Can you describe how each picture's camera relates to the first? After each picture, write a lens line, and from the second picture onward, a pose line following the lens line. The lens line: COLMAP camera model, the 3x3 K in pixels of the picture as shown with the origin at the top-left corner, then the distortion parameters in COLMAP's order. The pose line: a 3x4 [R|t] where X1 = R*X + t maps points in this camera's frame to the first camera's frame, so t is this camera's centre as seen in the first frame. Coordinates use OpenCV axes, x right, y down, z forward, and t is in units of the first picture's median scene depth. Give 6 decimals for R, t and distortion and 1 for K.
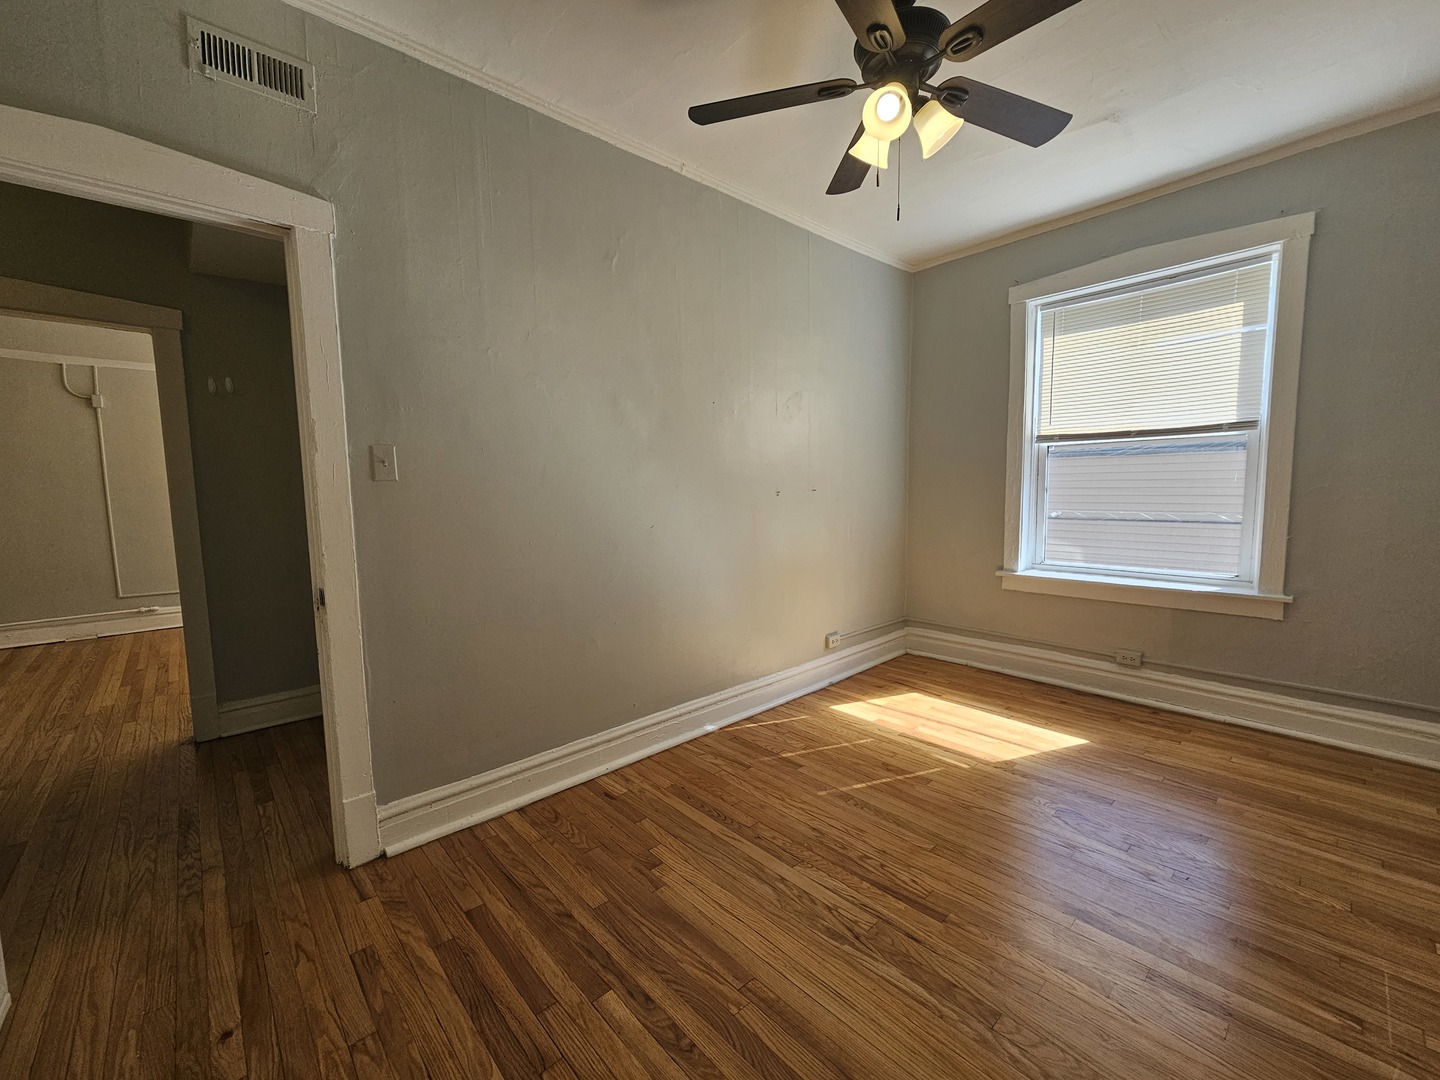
lens RADIAL K [[592.6, 0, 739.7], [0, 592.6, 542.4], [0, 0, 1]] dist [0.000389, 0.002016]
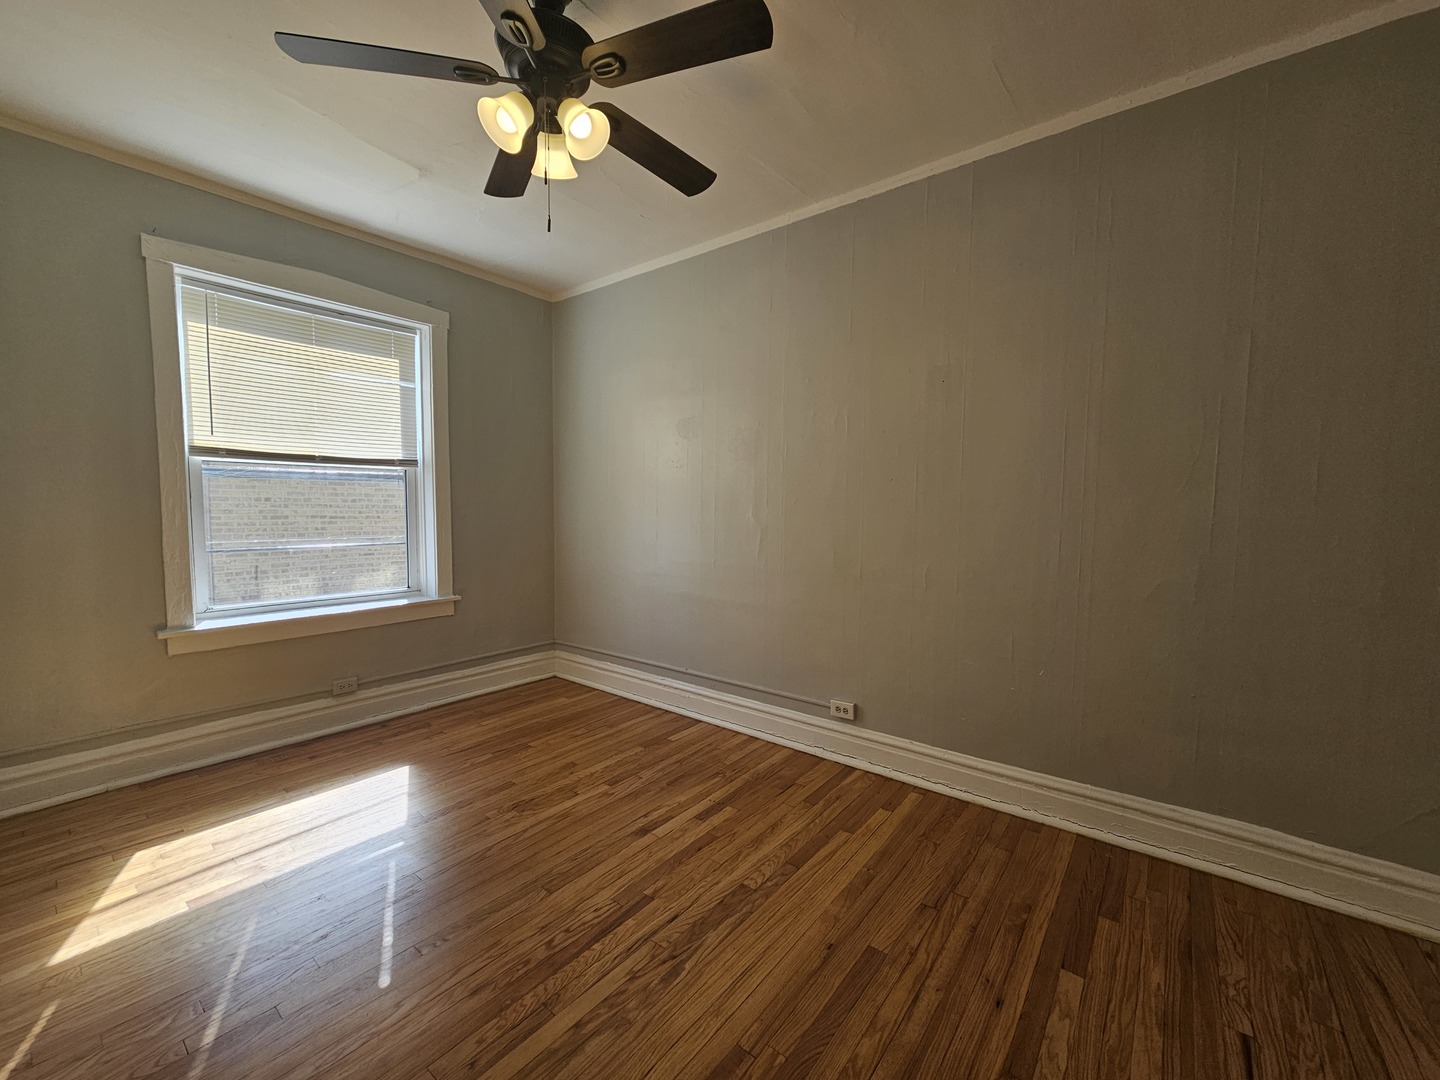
lens RADIAL K [[592.6, 0, 716.5], [0, 592.6, 537.3], [0, 0, 1]] dist [0.000389, 0.002016]
pose [[-0.138099, -0.039672, 0.989624, -0.441636], [0.086672, 0.994880, 0.051977, -0.054651], [-0.986619, 0.092951, -0.133953, 0.556742]]
